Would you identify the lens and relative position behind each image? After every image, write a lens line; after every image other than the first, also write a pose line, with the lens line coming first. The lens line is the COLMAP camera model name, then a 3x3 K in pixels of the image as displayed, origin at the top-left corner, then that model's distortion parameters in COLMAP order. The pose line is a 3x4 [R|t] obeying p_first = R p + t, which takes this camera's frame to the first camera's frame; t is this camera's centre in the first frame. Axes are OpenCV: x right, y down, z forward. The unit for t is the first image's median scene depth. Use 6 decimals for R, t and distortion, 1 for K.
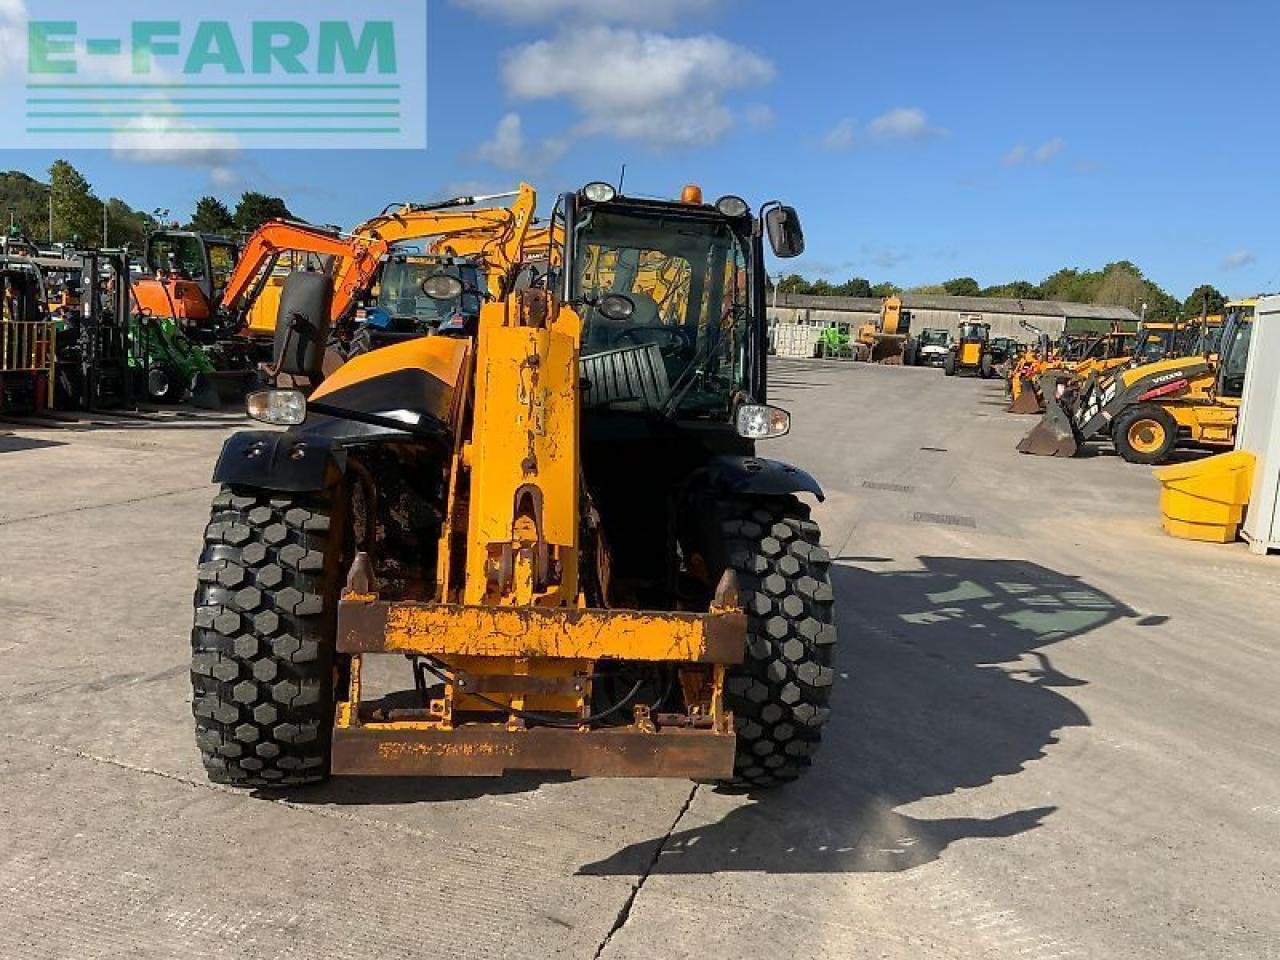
lens RADIAL K [[1061.0, 0, 631.9], [0, 1061.0, 484.2], [0, 0, 1]] dist [0.044758, -0.071127]
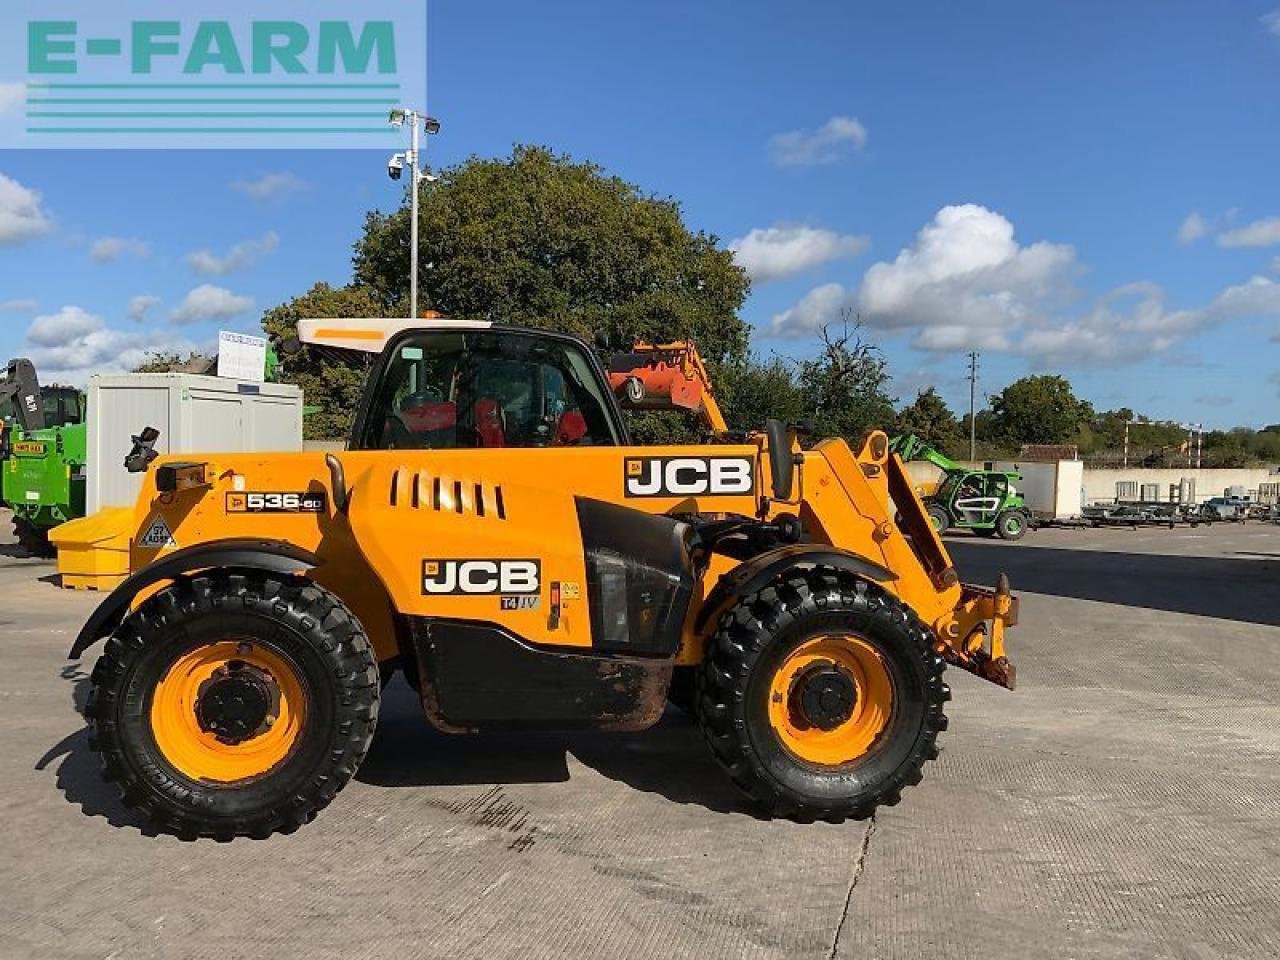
lens RADIAL K [[1056.6, 0, 640.0], [0, 1056.6, 480.0], [0, 0, 1]] dist [0.110379, -0.215608]
pose [[-0.020052, -0.094888, 0.995286, -0.101986], [0.125190, 0.987413, 0.096659, -0.017679], [-0.991930, 0.126538, -0.007921, 0.077618]]
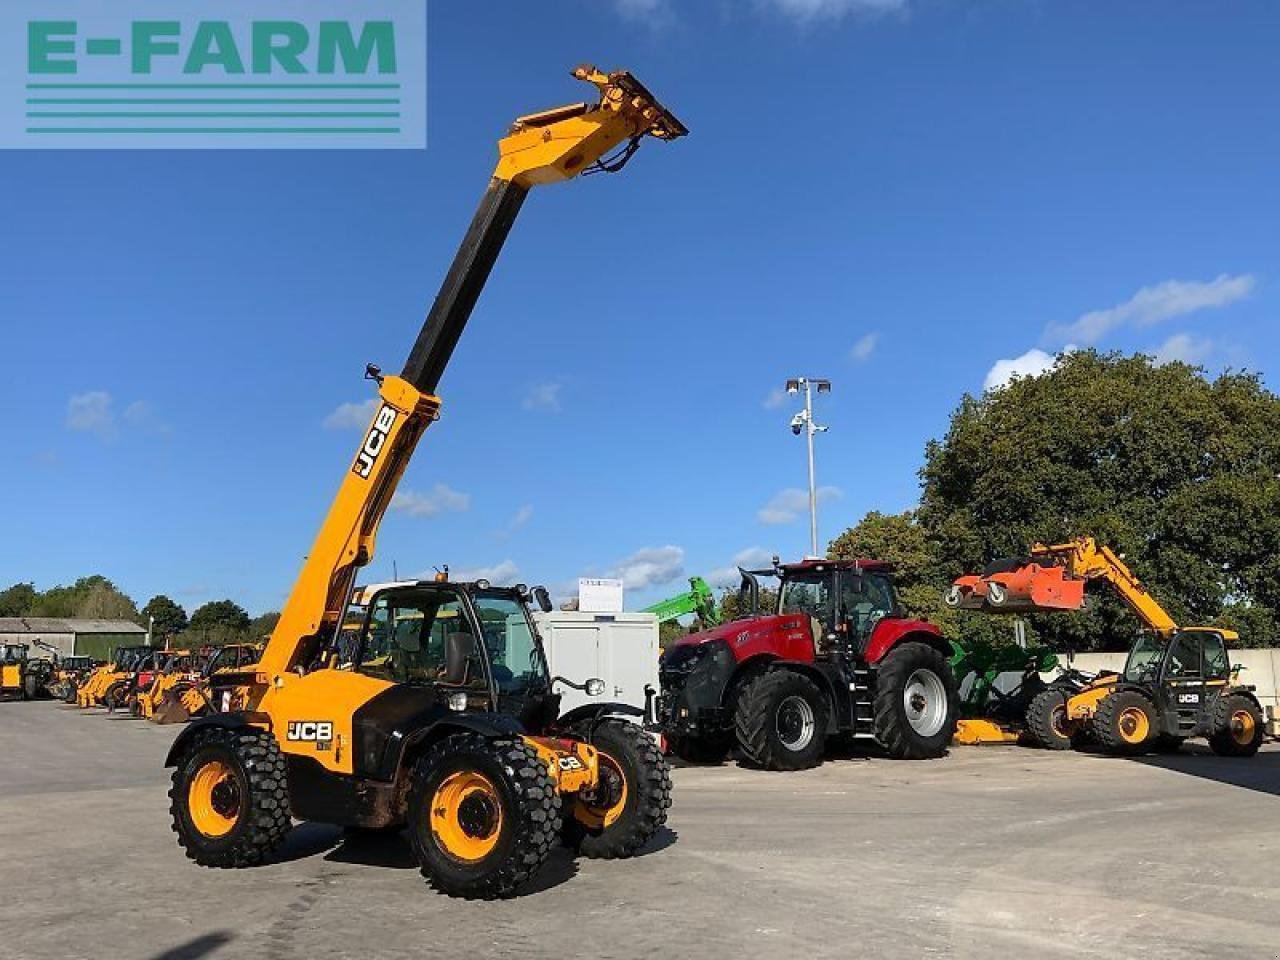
lens RADIAL K [[1056.6, 0, 640.0], [0, 1056.6, 480.0], [0, 0, 1]] dist [0.110379, -0.215608]
pose [[0.602560, 0.060158, 0.795803, -0.113410], [0.171683, 0.964038, -0.202869, -0.000741], [-0.779388, 0.258867, 0.570563, -0.032395]]
